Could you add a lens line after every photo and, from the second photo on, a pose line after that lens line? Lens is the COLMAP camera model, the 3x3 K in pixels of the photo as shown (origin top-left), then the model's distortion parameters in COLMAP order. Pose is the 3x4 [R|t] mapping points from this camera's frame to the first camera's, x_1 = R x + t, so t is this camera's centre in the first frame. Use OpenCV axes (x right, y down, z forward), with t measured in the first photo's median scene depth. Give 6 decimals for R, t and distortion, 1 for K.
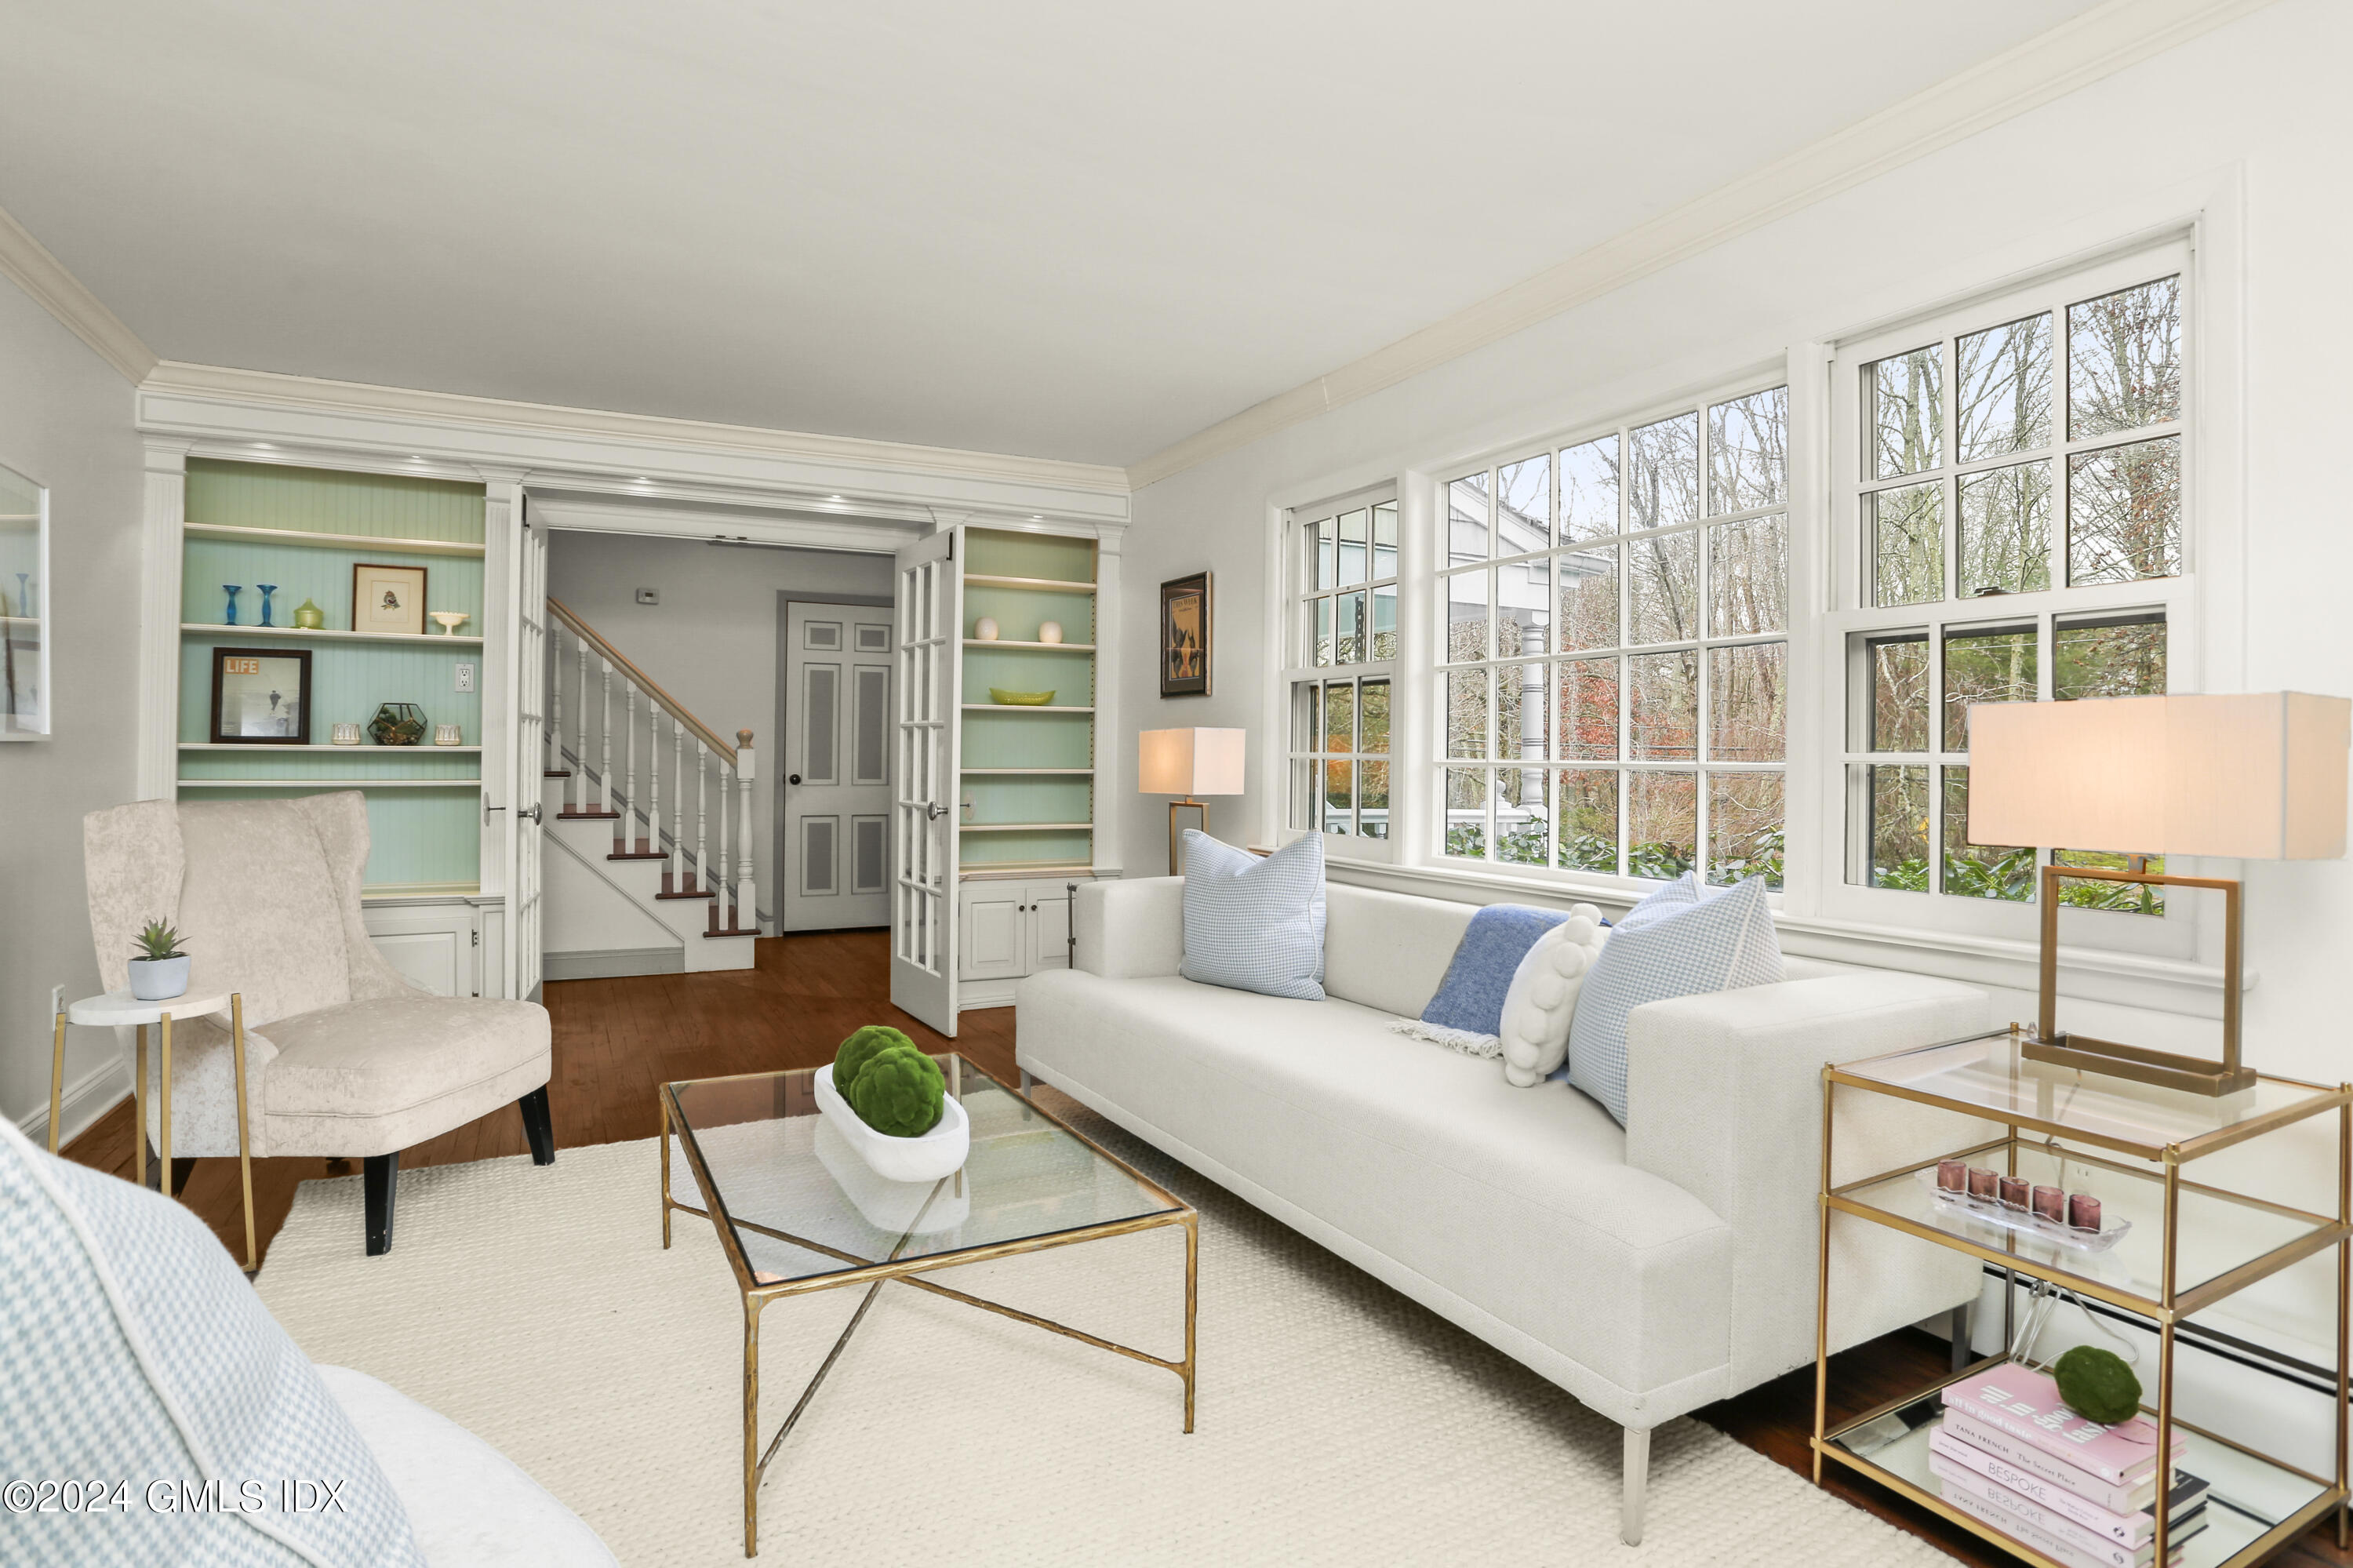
lens RADIAL K [[1192.9, 0, 1180.5], [0, 1192.9, 762.7], [0, 0, 1]] dist [-0.083951, 0.038685]
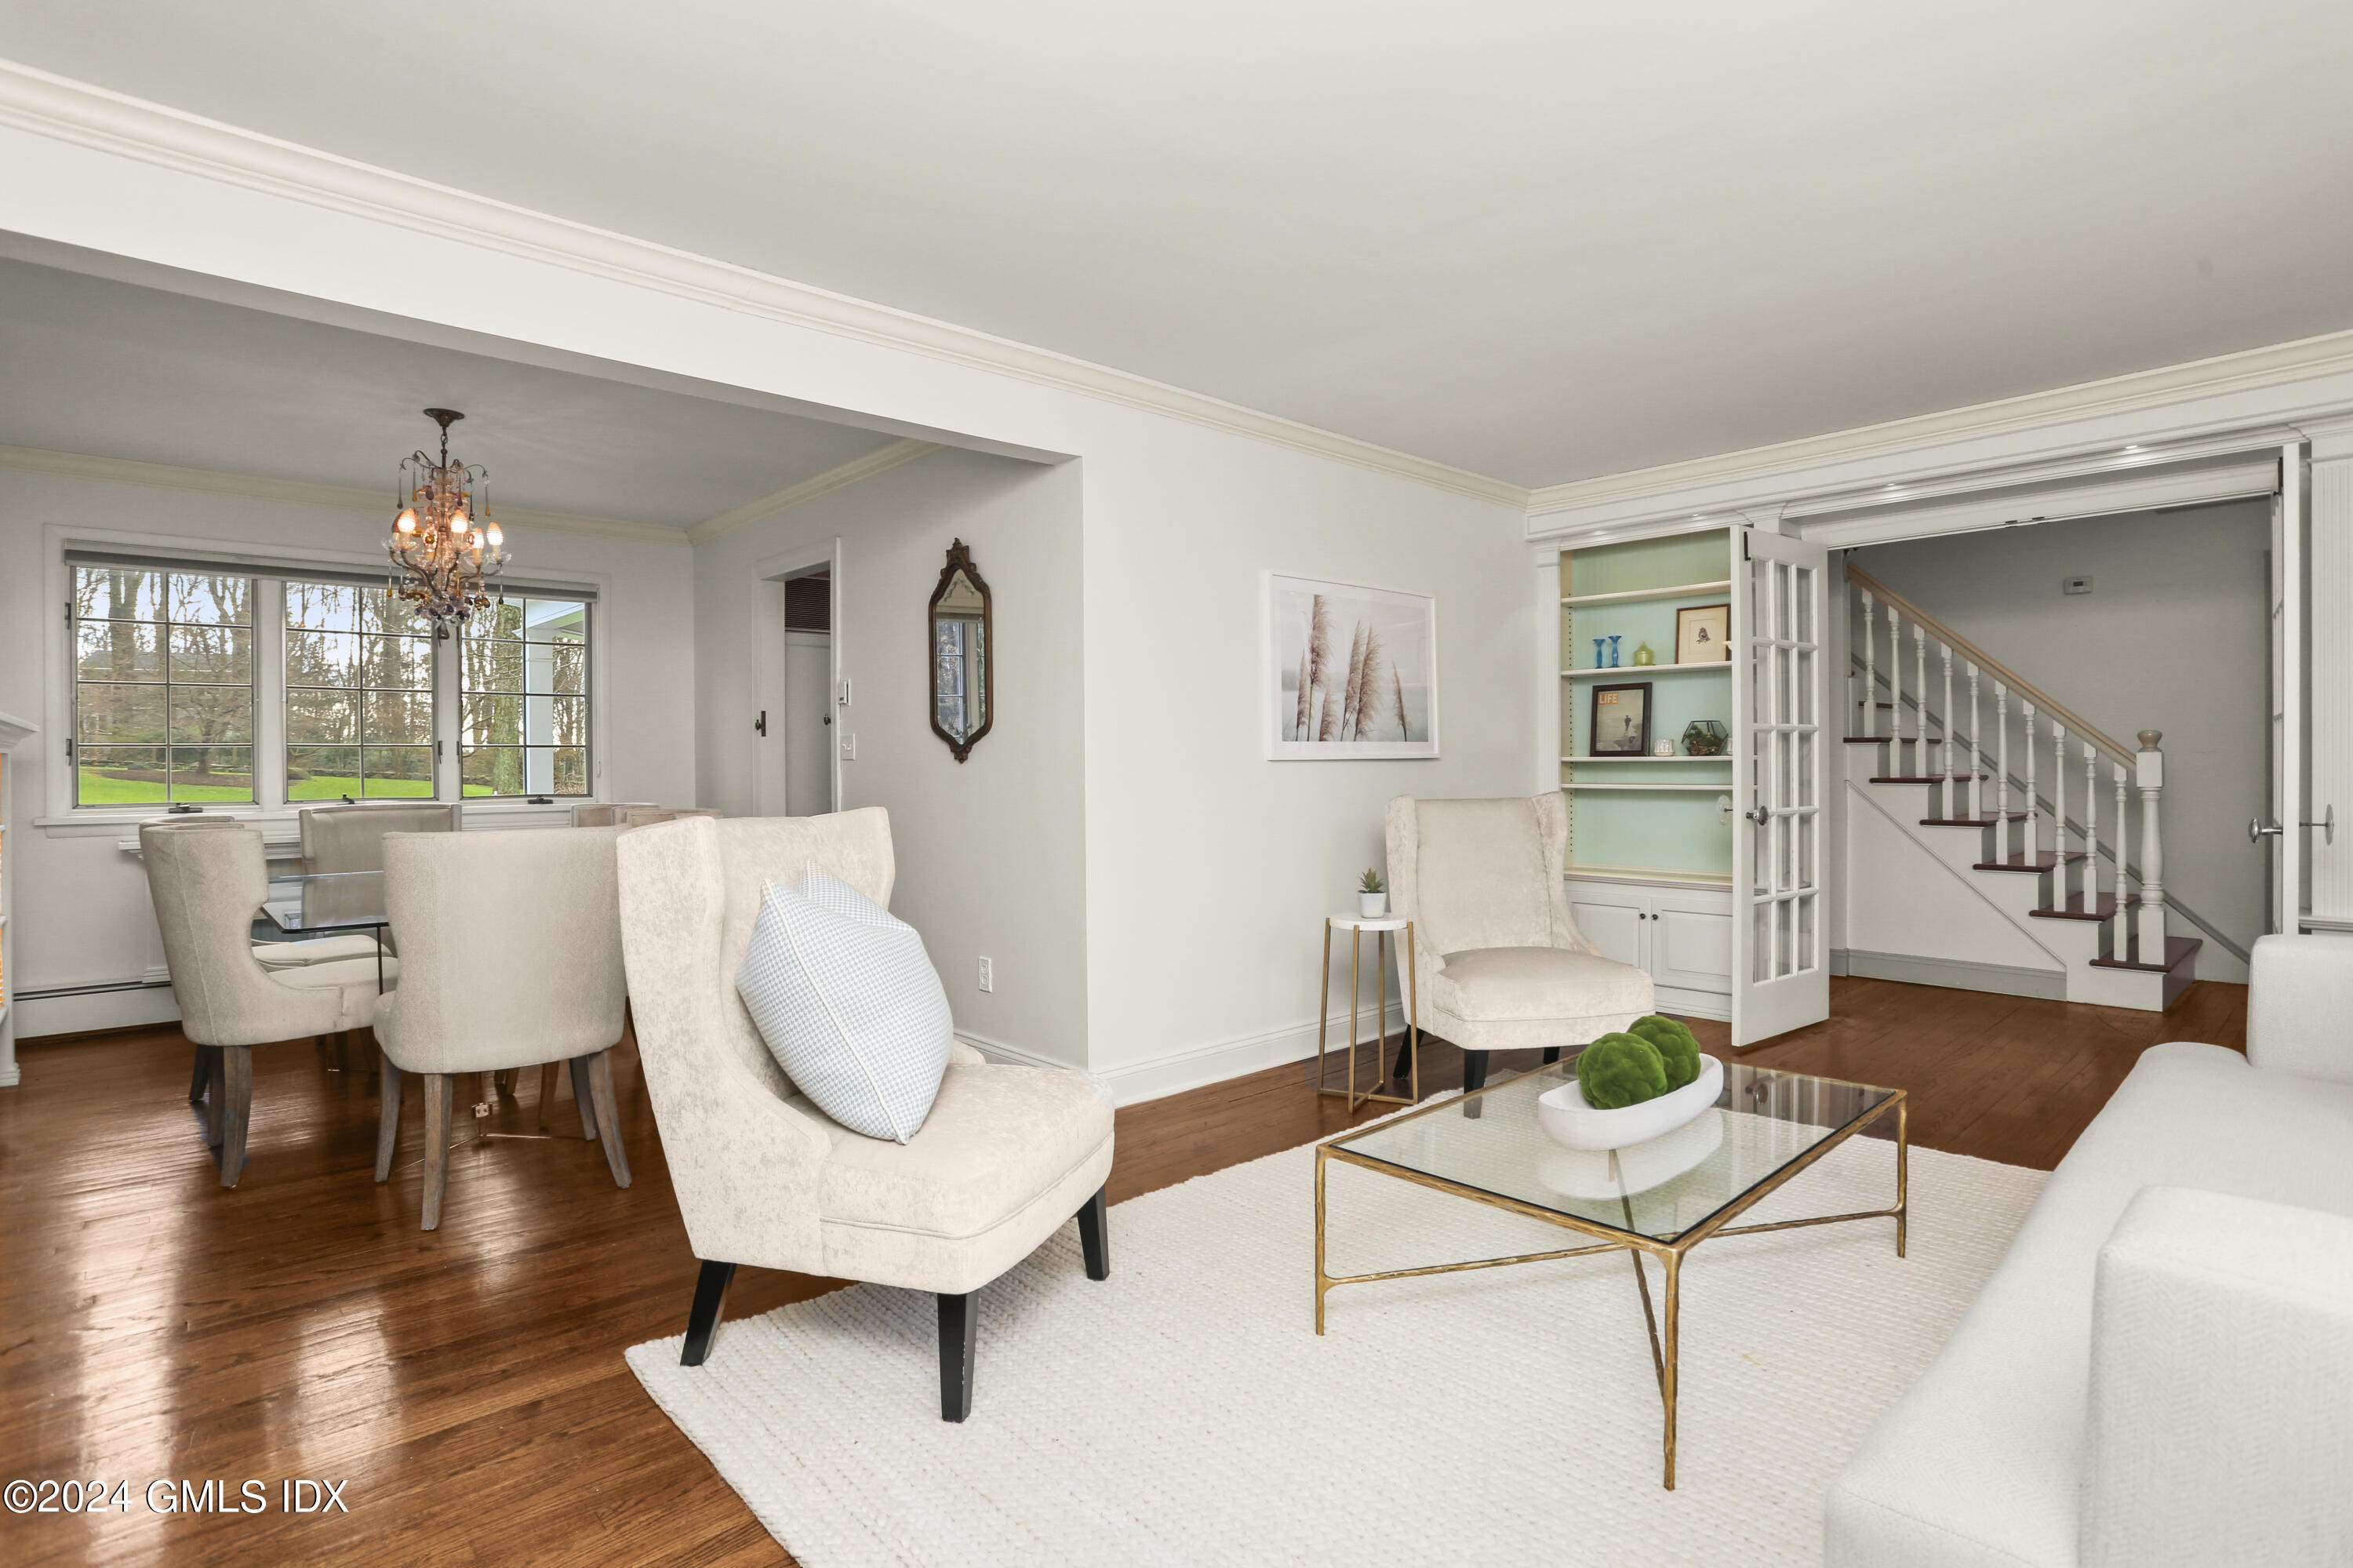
lens RADIAL K [[1176.4, 0, 1173.9], [0, 1176.4, 773.3], [0, 0, 1]] dist [-0.074295, 0.033064]
pose [[0.251280, -0.001690, -0.967913, 0.355351], [0.005787, 0.999983, -0.000244, 0.000285], [0.967897, -0.005540, 0.251286, 0.167878]]
